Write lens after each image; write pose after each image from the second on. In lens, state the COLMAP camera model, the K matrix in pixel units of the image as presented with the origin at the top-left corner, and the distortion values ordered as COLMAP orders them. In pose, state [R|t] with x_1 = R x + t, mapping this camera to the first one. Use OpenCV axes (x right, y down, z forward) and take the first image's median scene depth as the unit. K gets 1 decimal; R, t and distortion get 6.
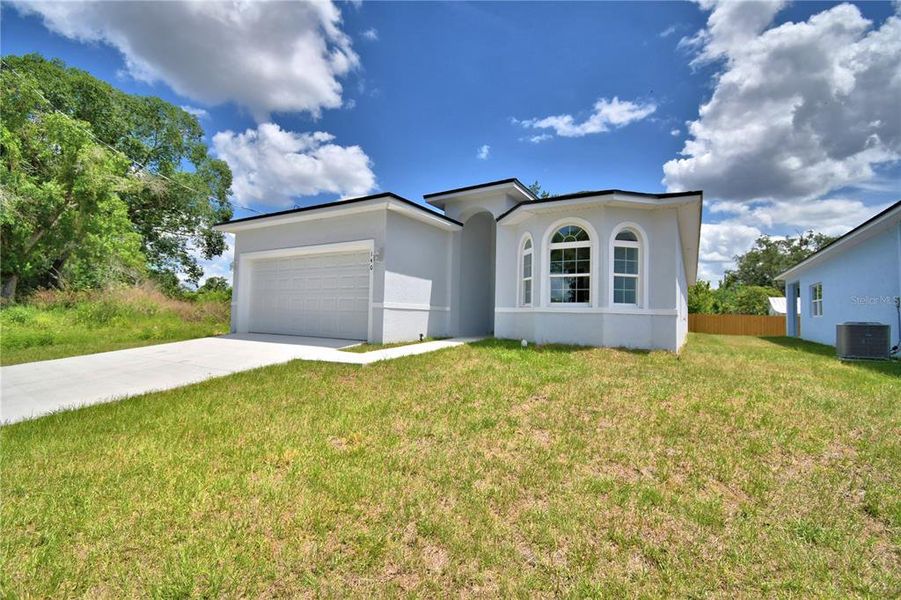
lens RADIAL K [[413.2, 0, 450.5], [0, 413.2, 300.0], [0, 0, 1]] dist [0.005243, -0.019528]
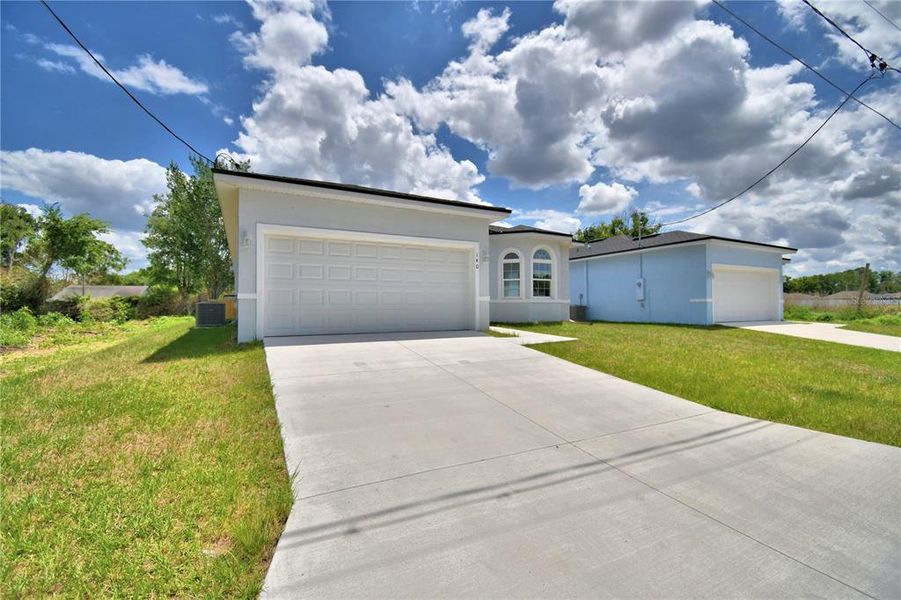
lens RADIAL K [[410.7, 0, 450.5], [0, 410.7, 300.0], [0, 0, 1]] dist [0.019099, -0.030855]
pose [[0.466852, -0.010789, 0.884270, -0.102573], [-0.015437, 0.999674, 0.020347, -0.000487], [-0.884201, -0.023149, 0.466533, 0.042633]]
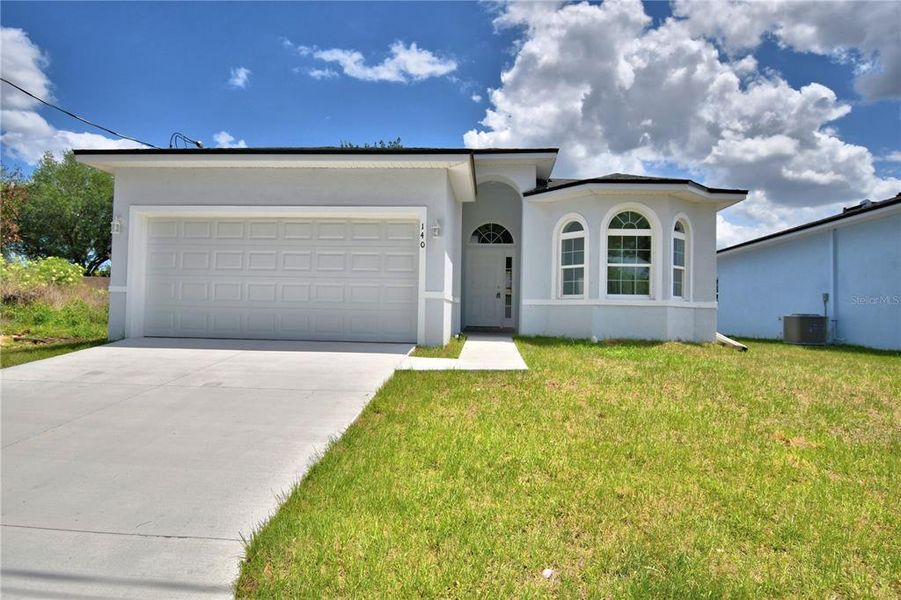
lens RADIAL K [[529.3, 0, 446.6], [0, 529.3, 310.6], [0, 0, 1]] dist [0.004000, -0.019290]
pose [[0.882662, -0.004771, 0.469984, -0.049091], [-0.017229, 0.998948, 0.042497, -0.000110], [-0.469692, -0.045608, 0.881651, 0.011054]]
